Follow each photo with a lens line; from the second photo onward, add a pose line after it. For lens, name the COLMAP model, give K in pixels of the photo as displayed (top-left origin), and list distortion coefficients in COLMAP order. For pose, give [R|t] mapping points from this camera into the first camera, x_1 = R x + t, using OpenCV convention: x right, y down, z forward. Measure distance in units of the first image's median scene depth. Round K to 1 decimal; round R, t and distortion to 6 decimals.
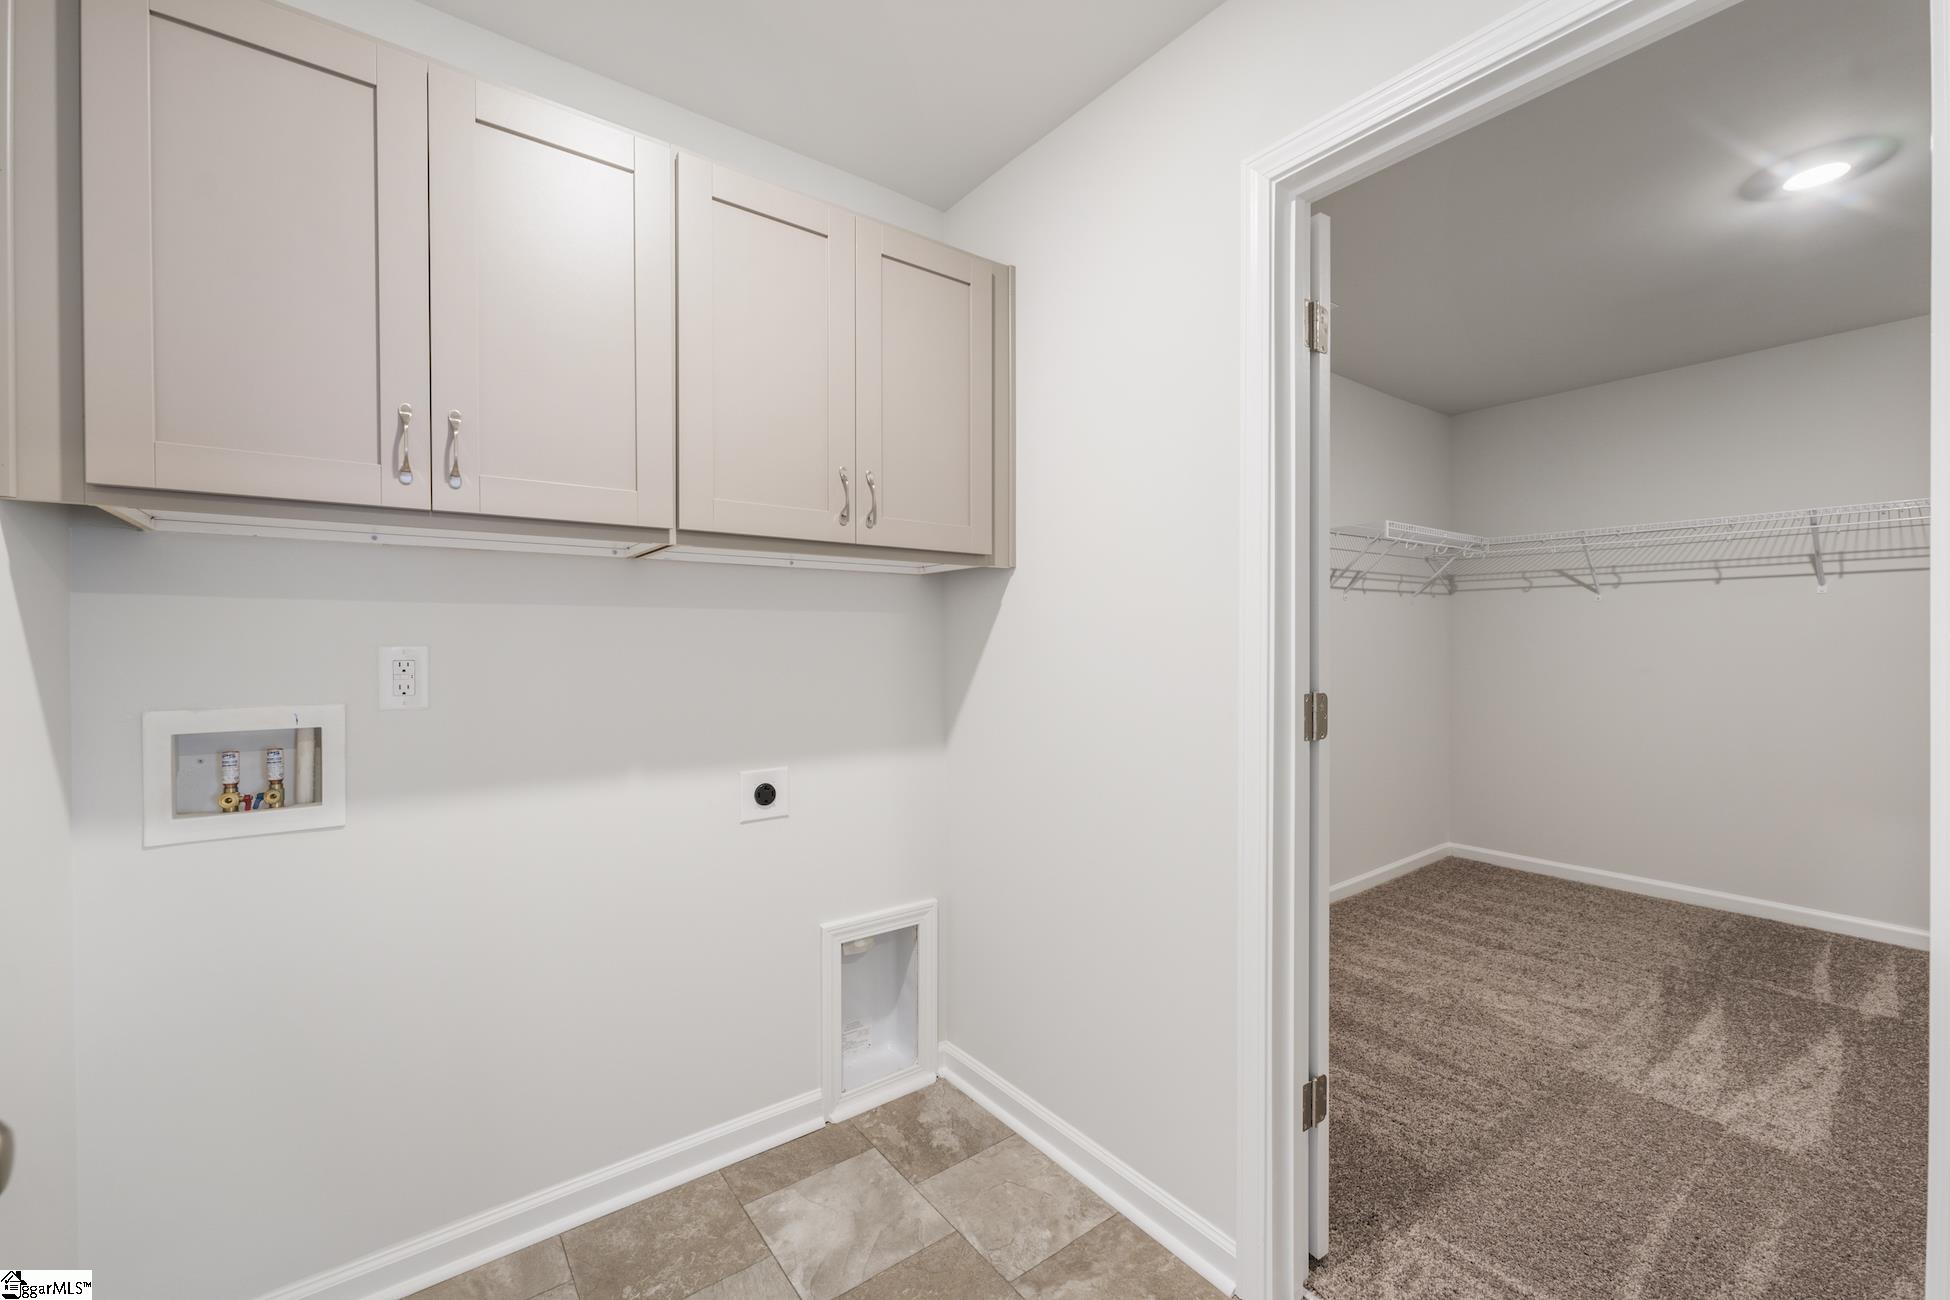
lens RADIAL K [[798.4, 0, 975.0], [0, 798.4, 650.0], [0, 0, 1]] dist [-0.000662, -0.000082]
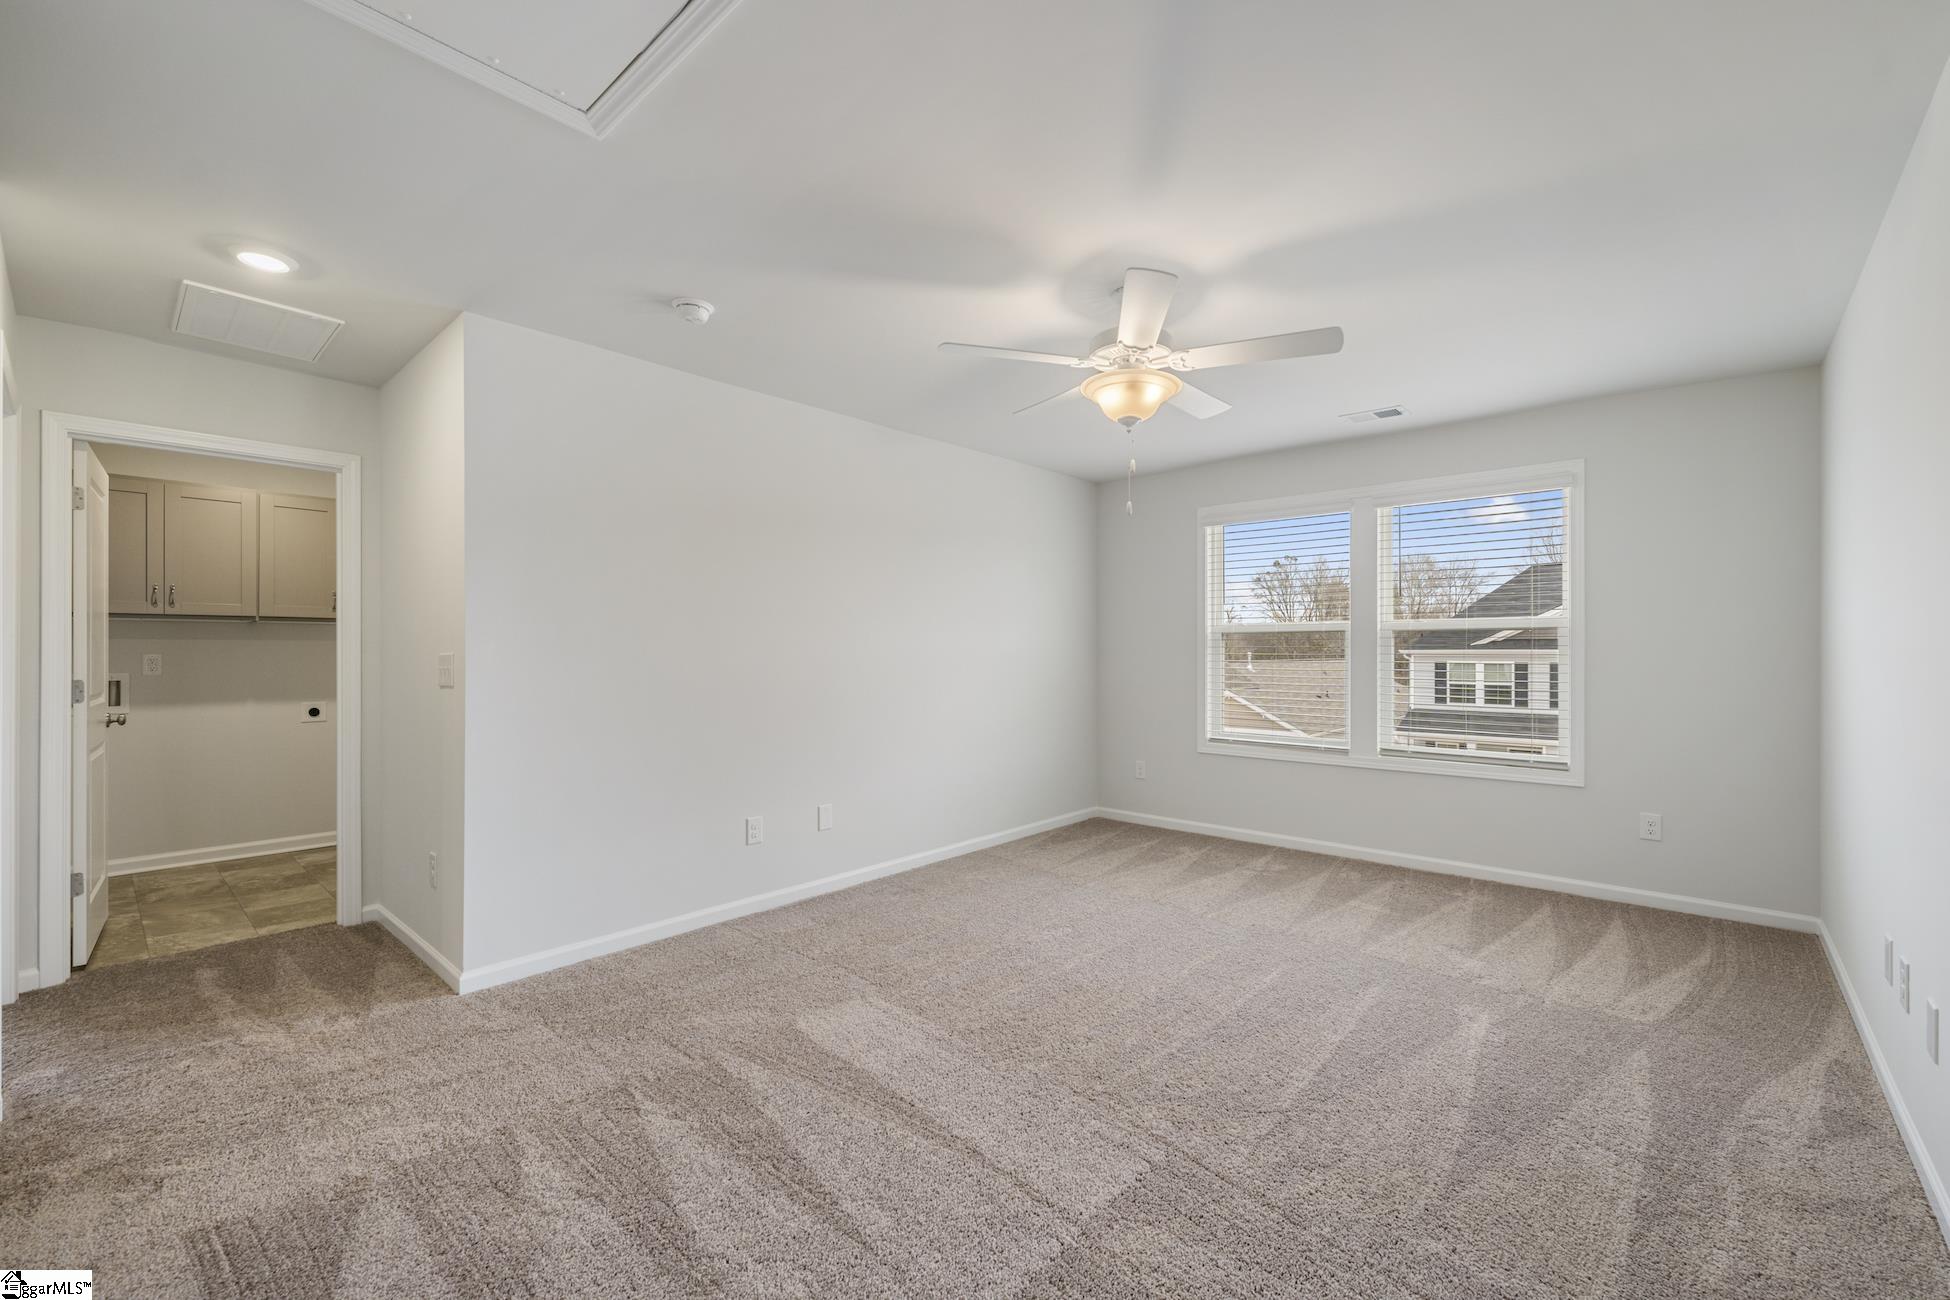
lens RADIAL K [[798.4, 0, 975.0], [0, 798.4, 650.0], [0, 0, 1]] dist [-0.000662, -0.000082]
pose [[0.980353, 0.002003, 0.197242, 0.708715], [0.000739, 0.999904, -0.013825, 0.009106], [-0.197250, 0.013699, 0.980257, -1.048386]]
